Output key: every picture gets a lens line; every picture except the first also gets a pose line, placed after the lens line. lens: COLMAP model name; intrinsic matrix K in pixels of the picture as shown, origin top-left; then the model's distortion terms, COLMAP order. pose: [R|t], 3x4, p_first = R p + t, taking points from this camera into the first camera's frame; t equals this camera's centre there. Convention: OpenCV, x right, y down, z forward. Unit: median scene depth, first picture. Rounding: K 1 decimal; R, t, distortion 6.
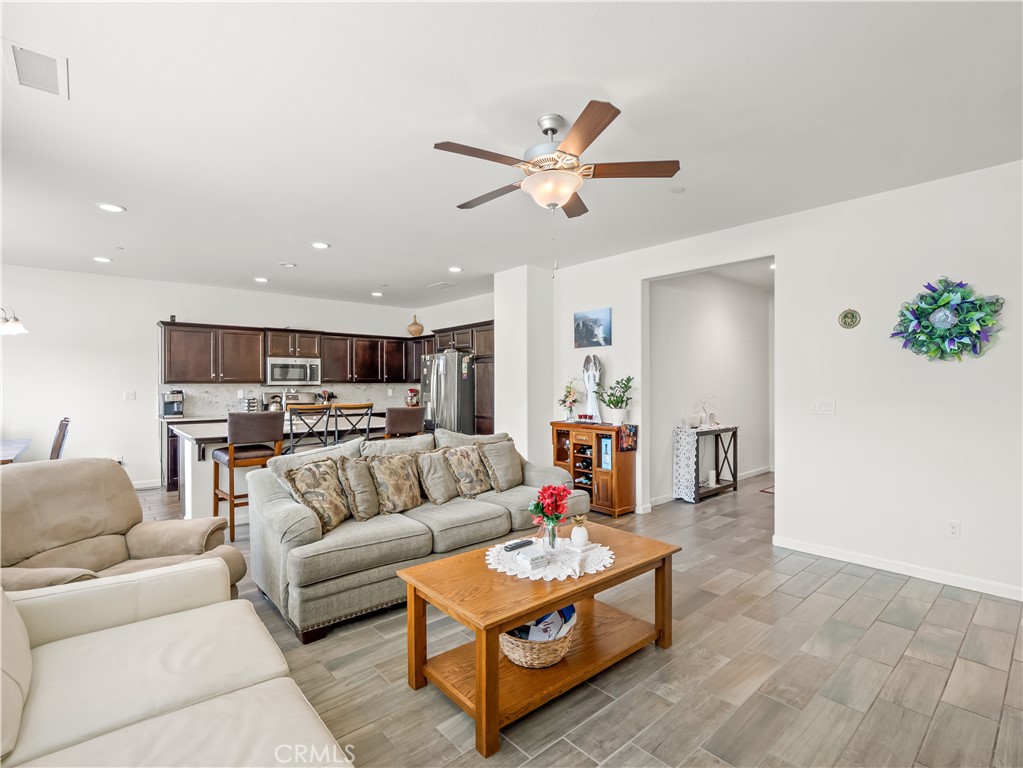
lens RADIAL K [[495.4, 0, 494.8], [0, 495.4, 382.0], [0, 0, 1]] dist [-0.021419, -0.000202]
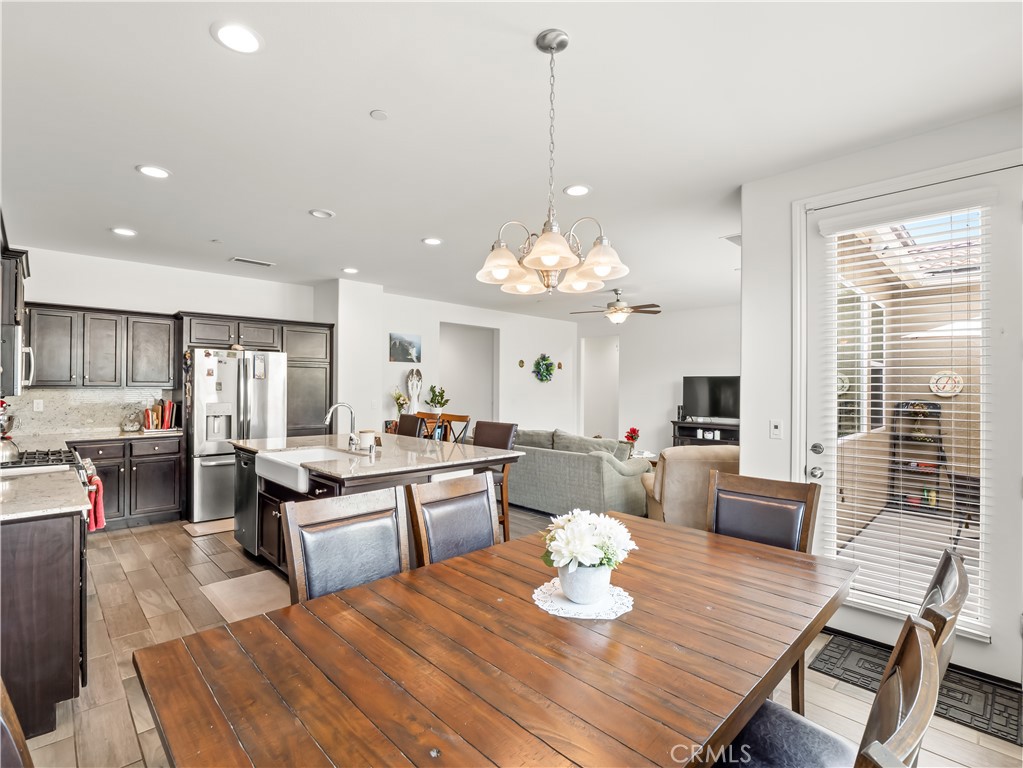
lens RADIAL K [[495.4, 0, 511.5], [0, 495.4, 385.1], [0, 0, 1]] dist [-0.021419, -0.000202]
pose [[-0.060201, 0.005355, 0.998172, -1.156371], [-0.012372, 0.999905, -0.006111, -0.005255], [-0.998110, -0.012718, -0.060129, 0.812168]]
